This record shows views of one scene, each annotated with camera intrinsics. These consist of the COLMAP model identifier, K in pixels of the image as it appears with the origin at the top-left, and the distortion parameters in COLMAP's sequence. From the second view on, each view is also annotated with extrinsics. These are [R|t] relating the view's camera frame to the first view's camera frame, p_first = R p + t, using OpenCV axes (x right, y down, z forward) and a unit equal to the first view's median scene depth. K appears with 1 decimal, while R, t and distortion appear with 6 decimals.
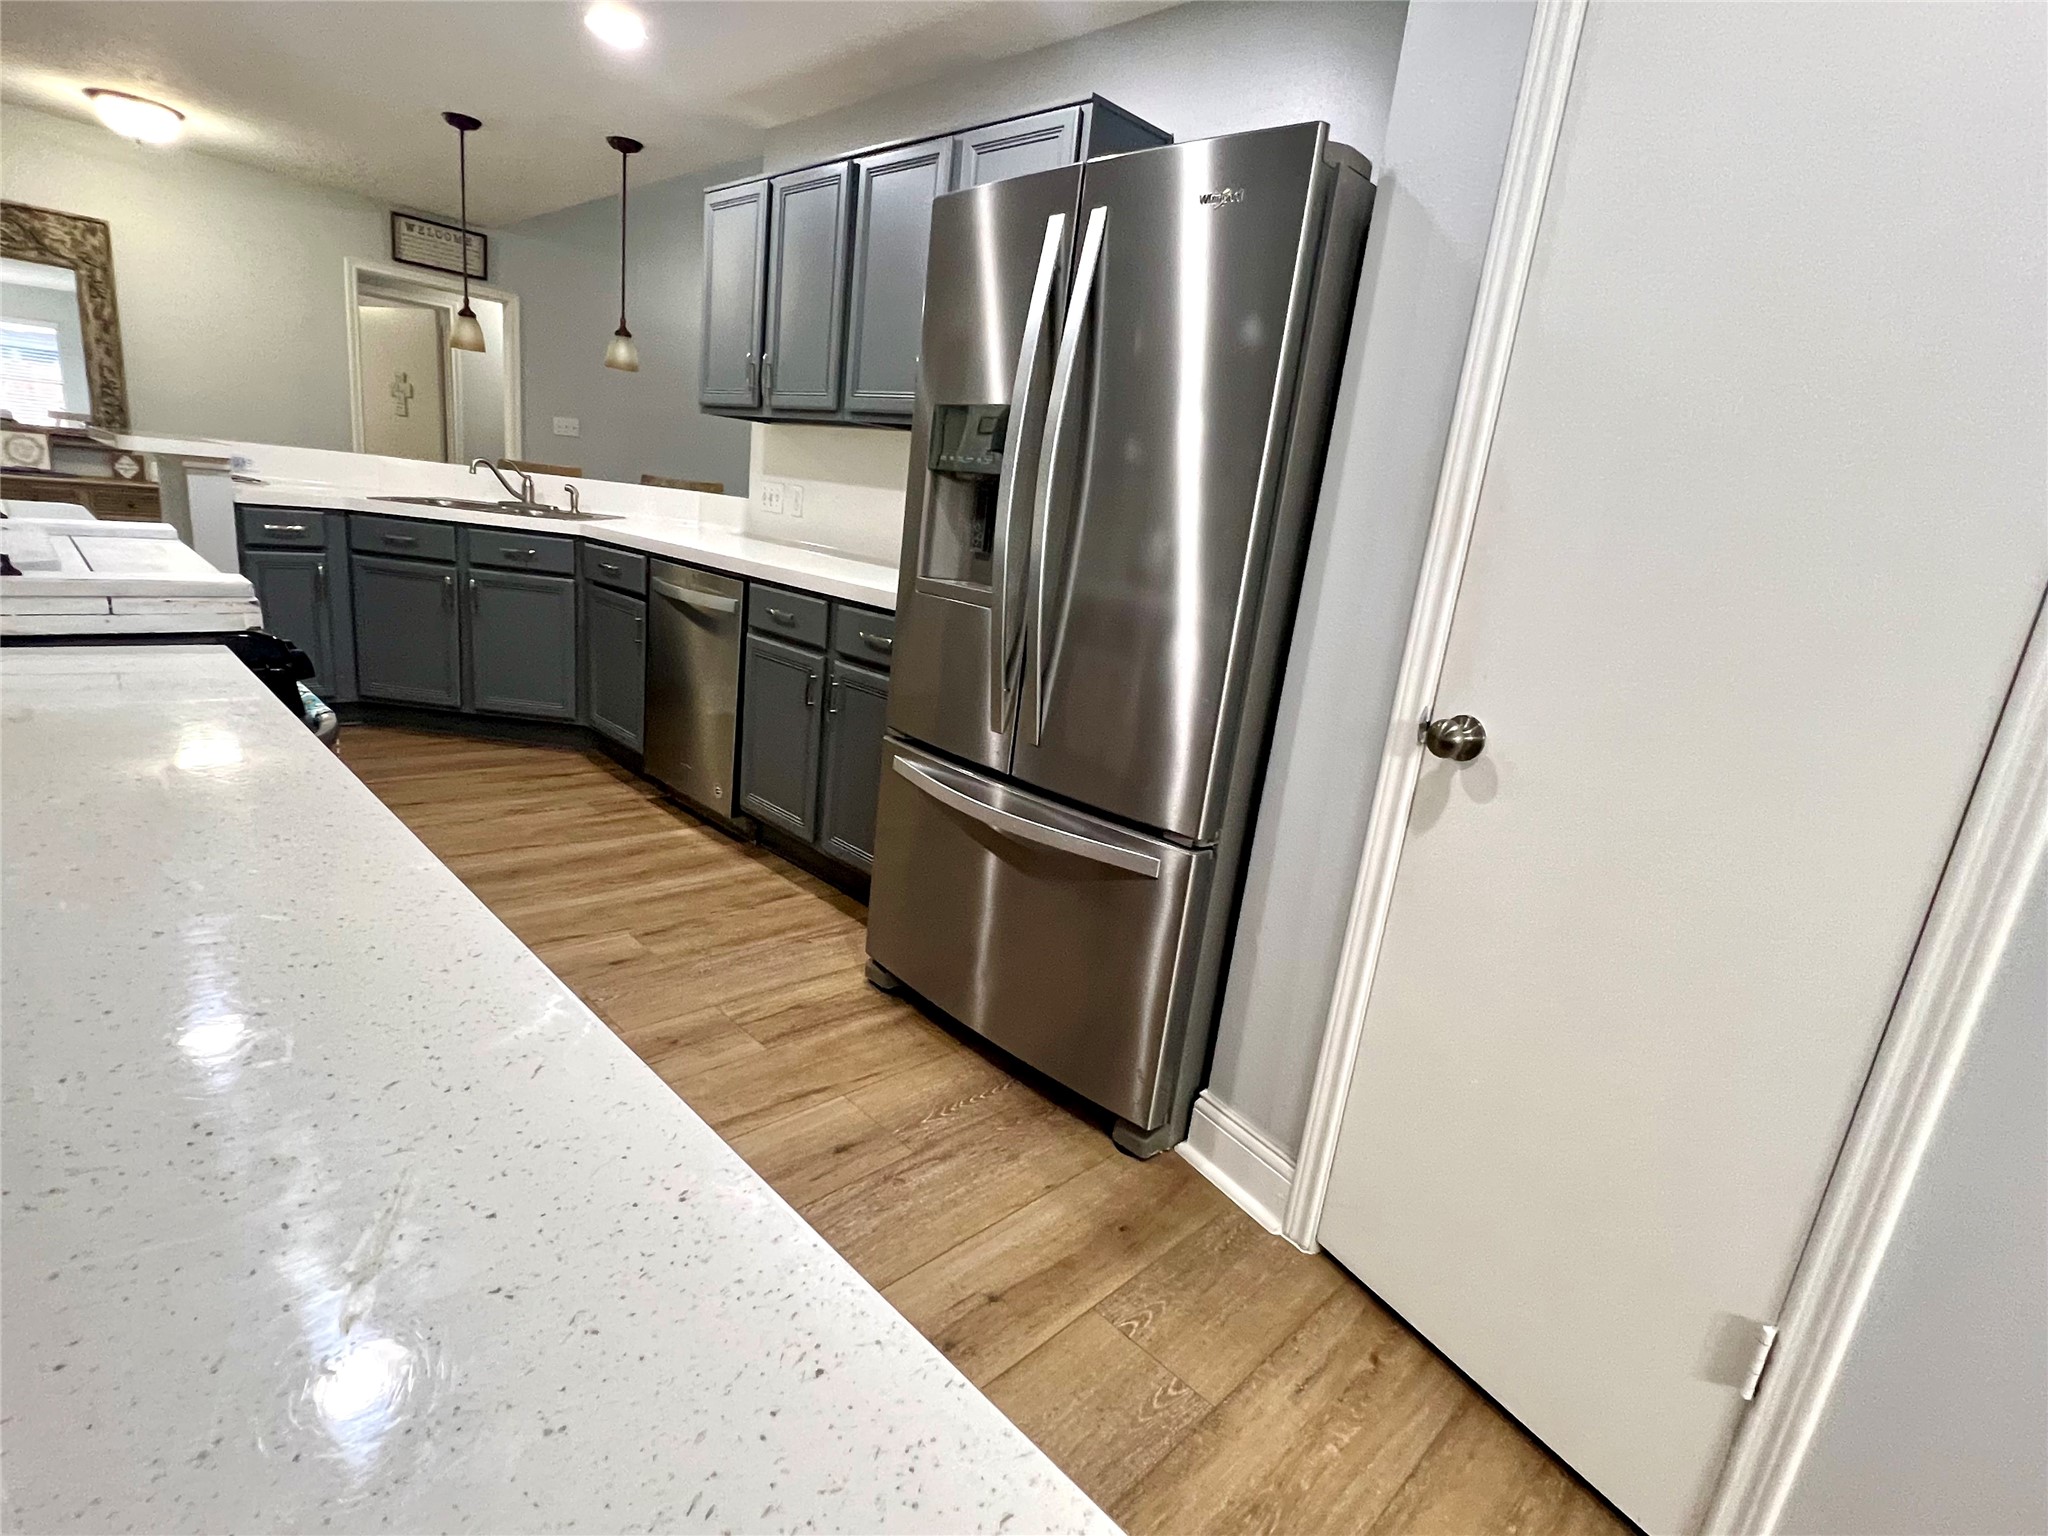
lens RADIAL K [[1016.2, 0, 1013.8], [0, 1016.2, 768.6], [0, 0, 1]] dist [-0.001419, 0.000174]
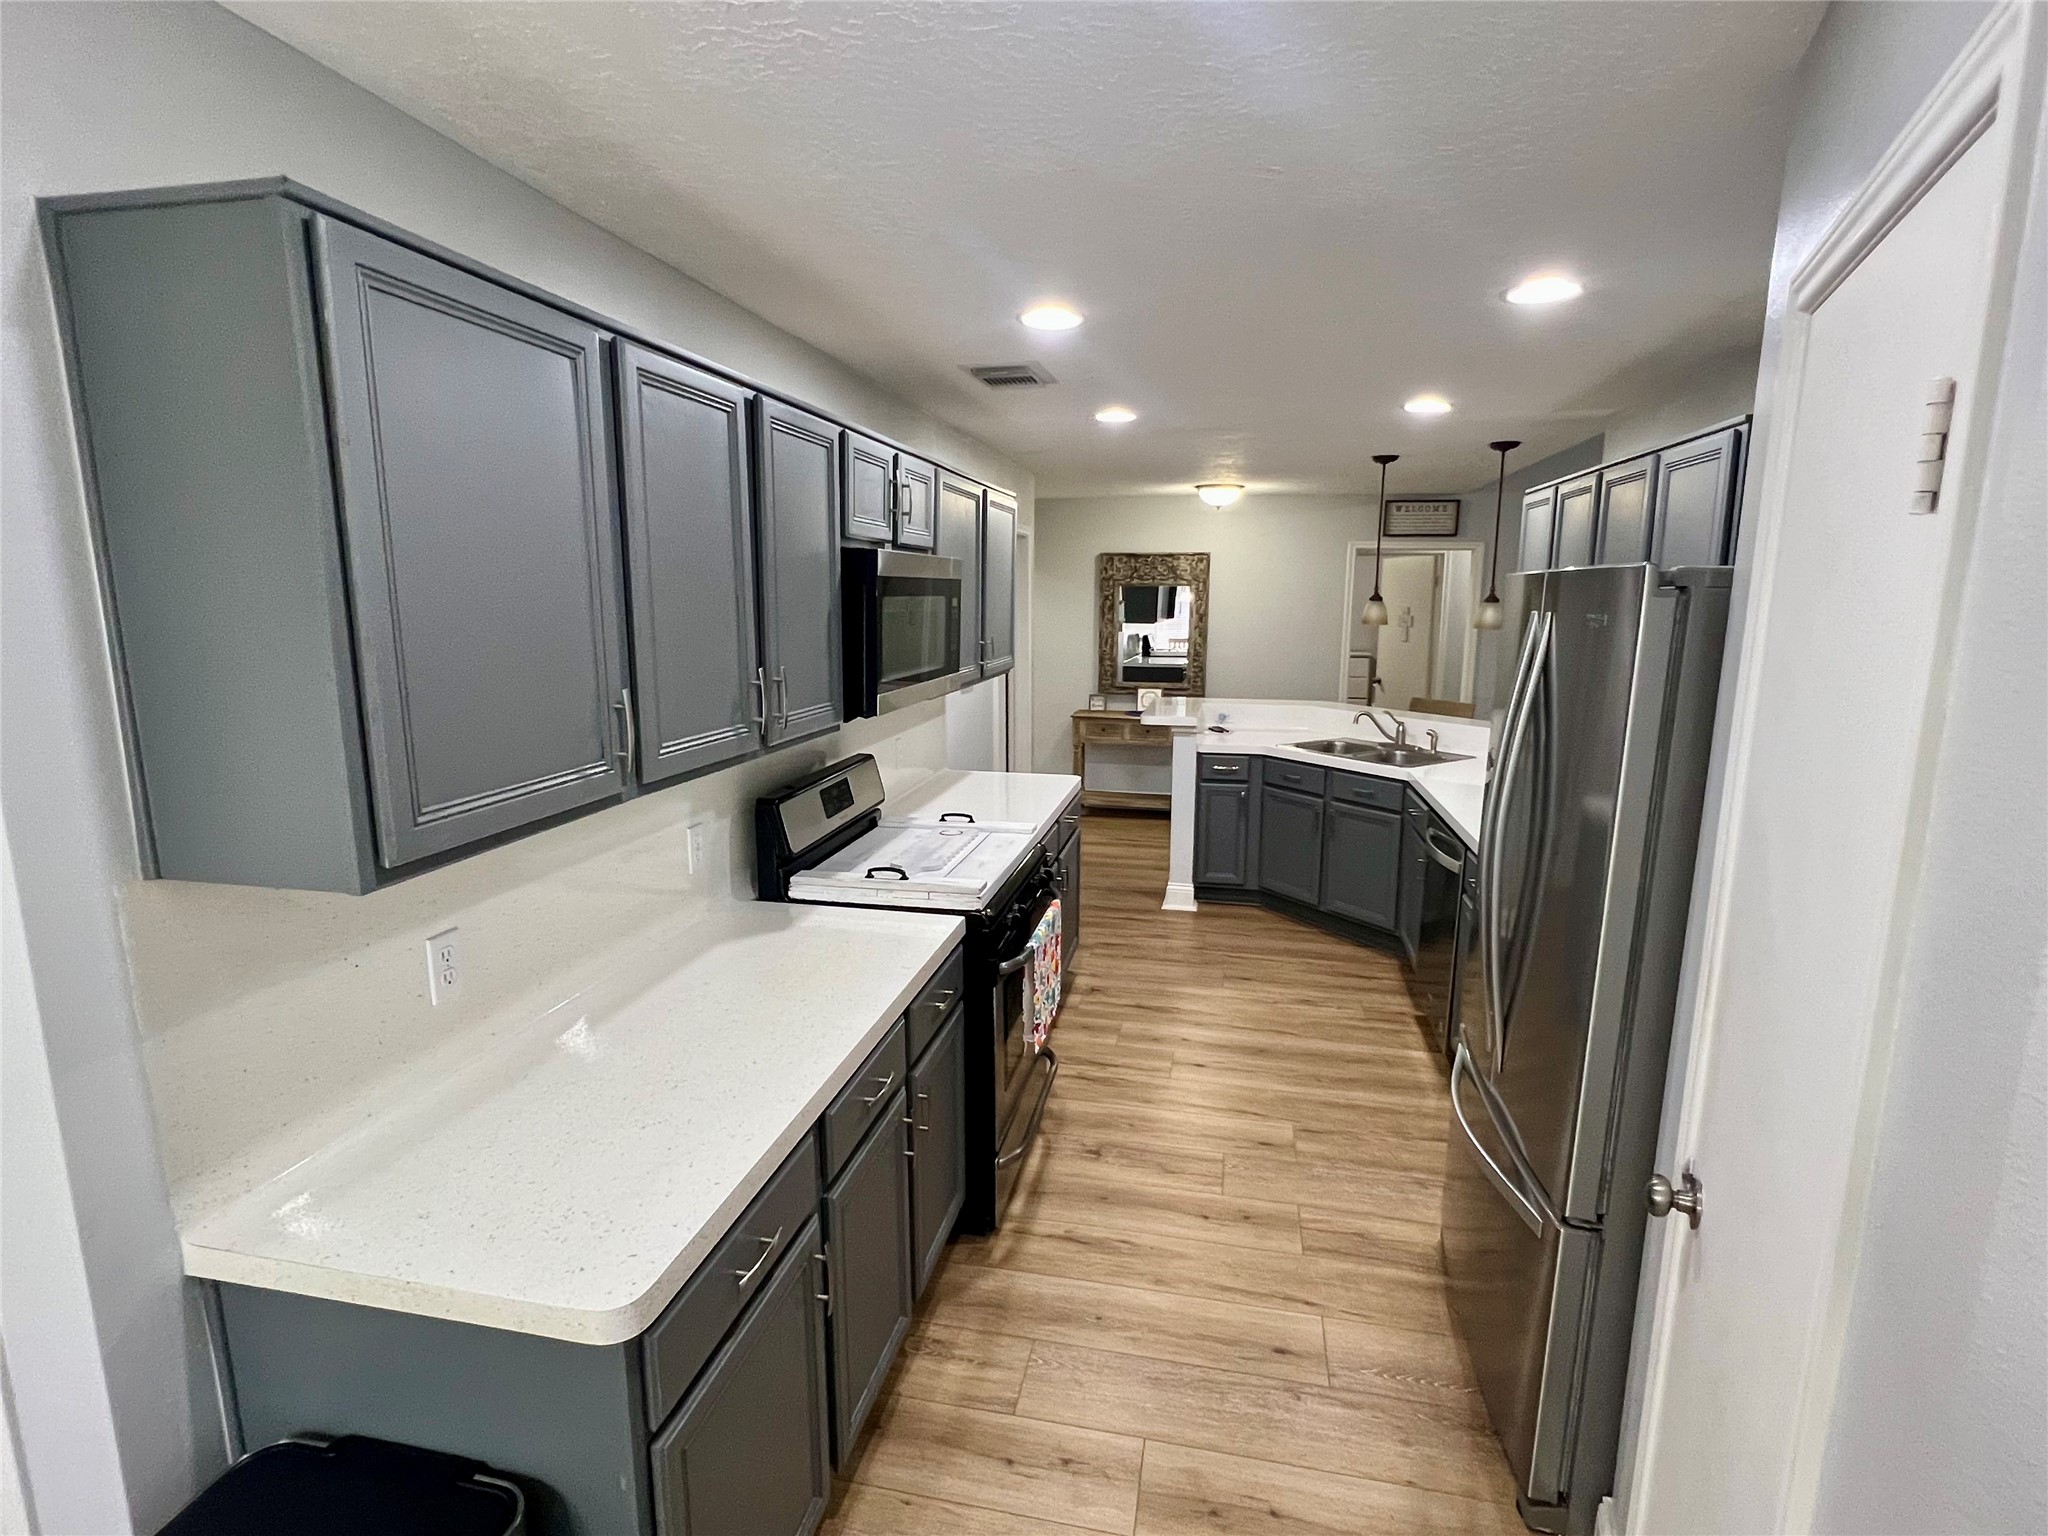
lens RADIAL K [[1016.2, 0, 1009.7], [0, 1016.2, 773.5], [0, 0, 1]] dist [-0.001419, 0.000174]
pose [[0.535506, 0.042782, -0.843447, 0.390498], [-0.159630, 0.985841, -0.051344, -0.120478], [0.829308, 0.162134, 0.534753, -0.034354]]
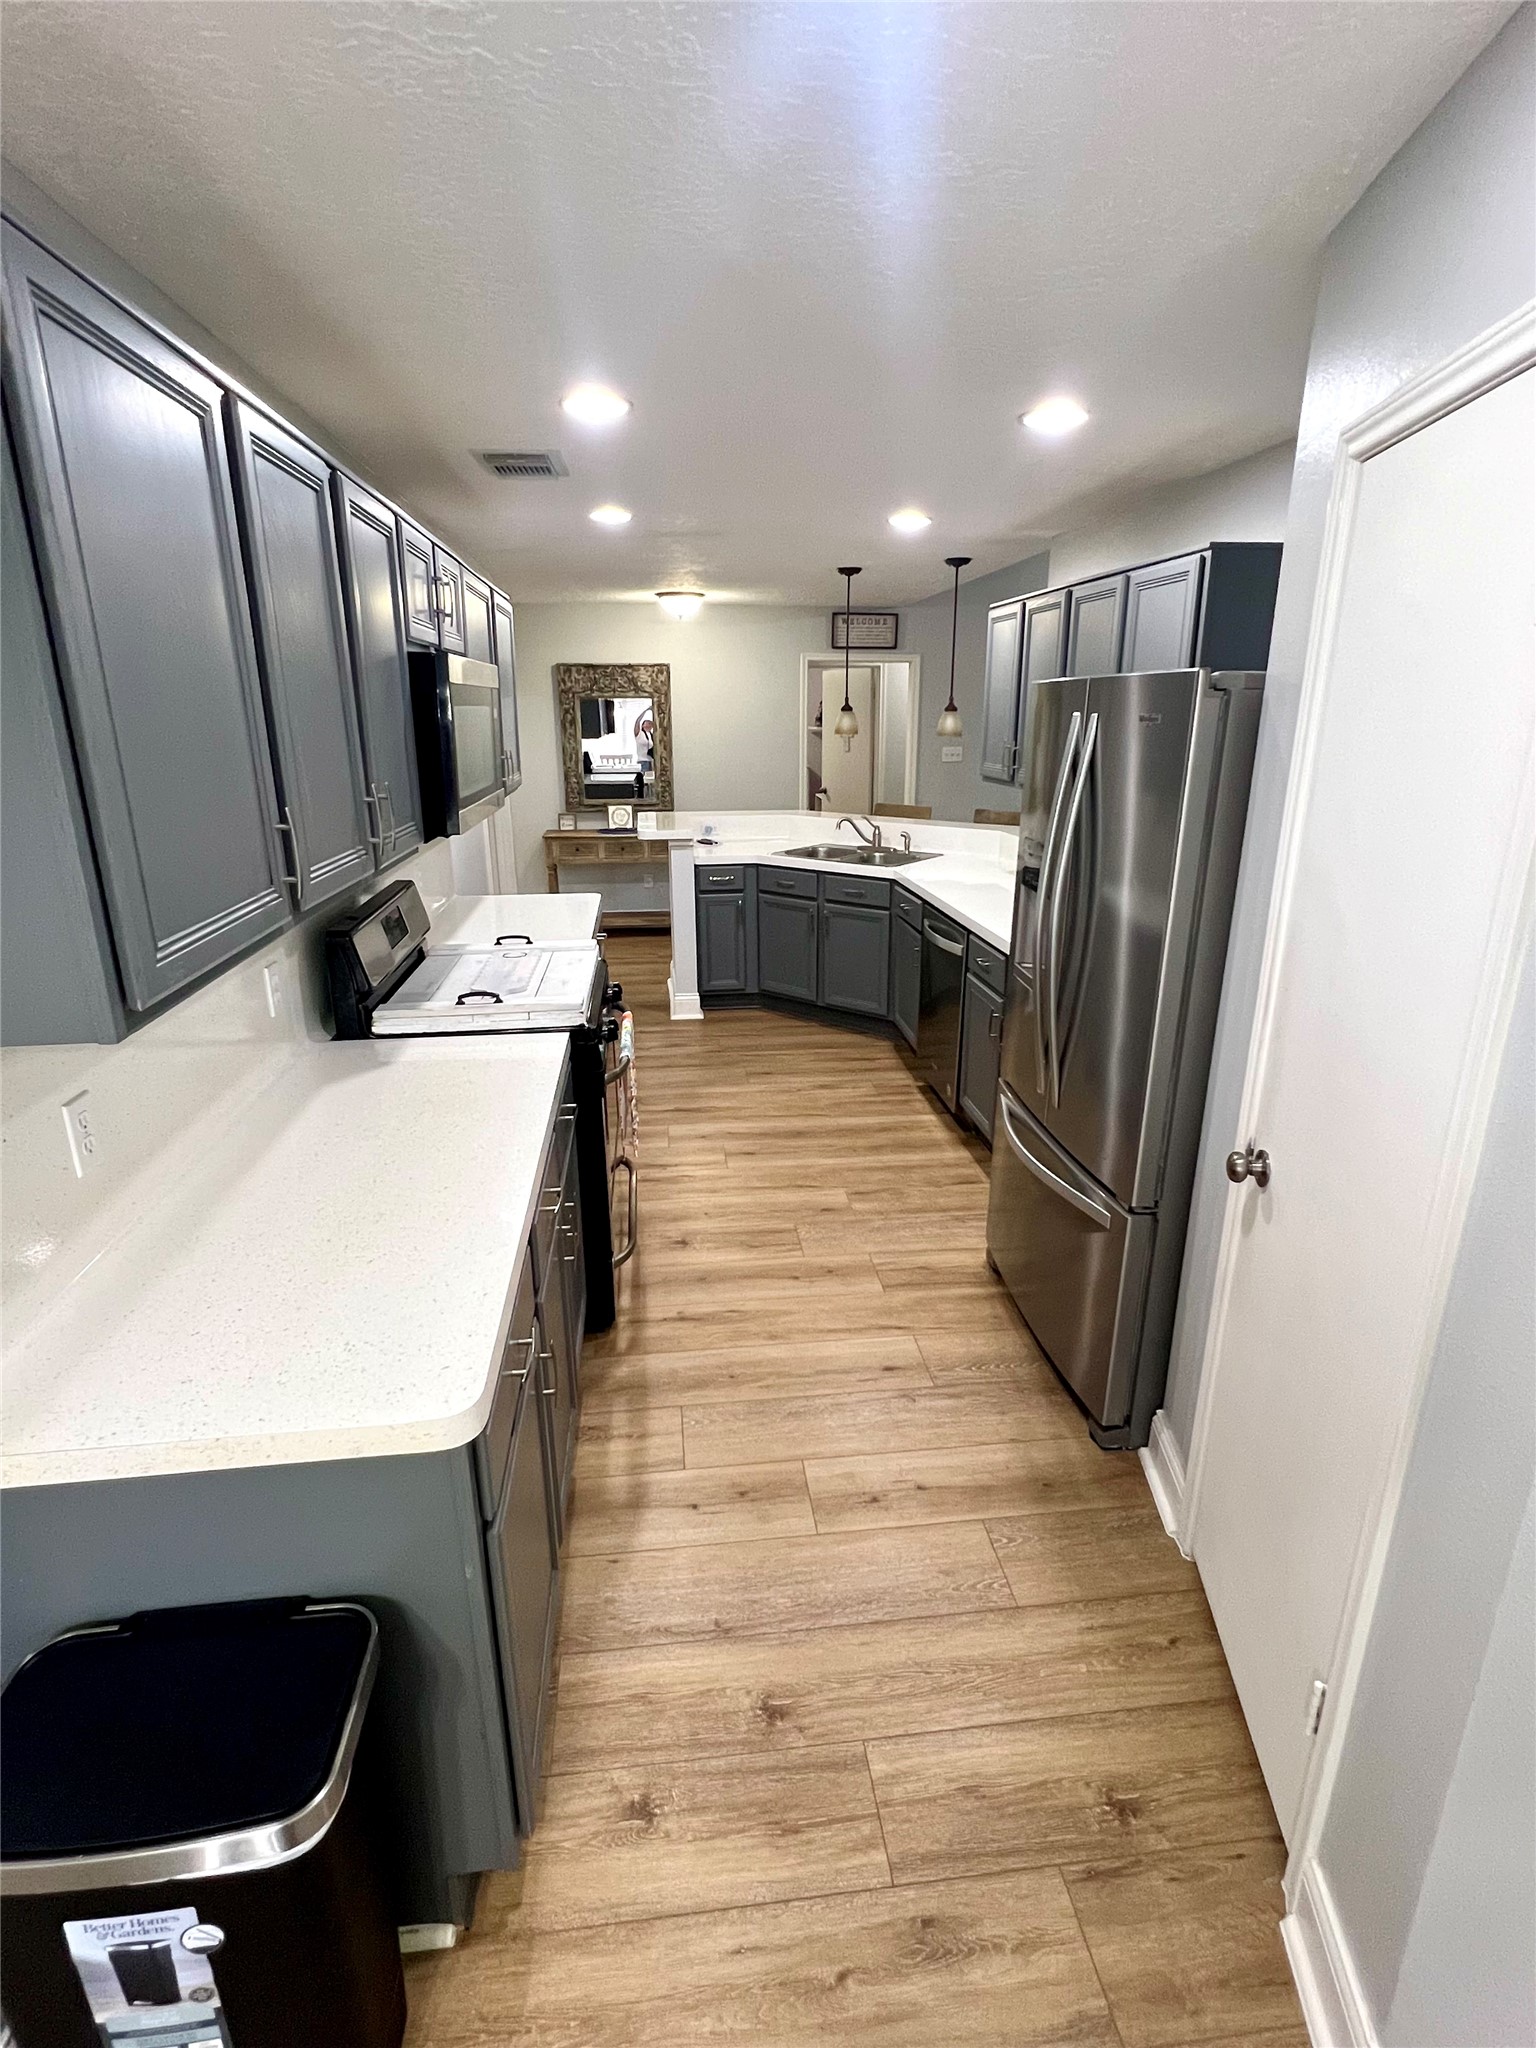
lens RADIAL K [[1016.2, 0, 761.1], [0, 1016.2, 1023.7], [0, 0, 1]] dist [-0.001419, 0.000174]
pose [[0.776770, 0.077651, -0.624978, 0.324899], [-0.071109, 0.996838, 0.035473, -0.091580], [0.625756, 0.016888, 0.779836, -0.151565]]
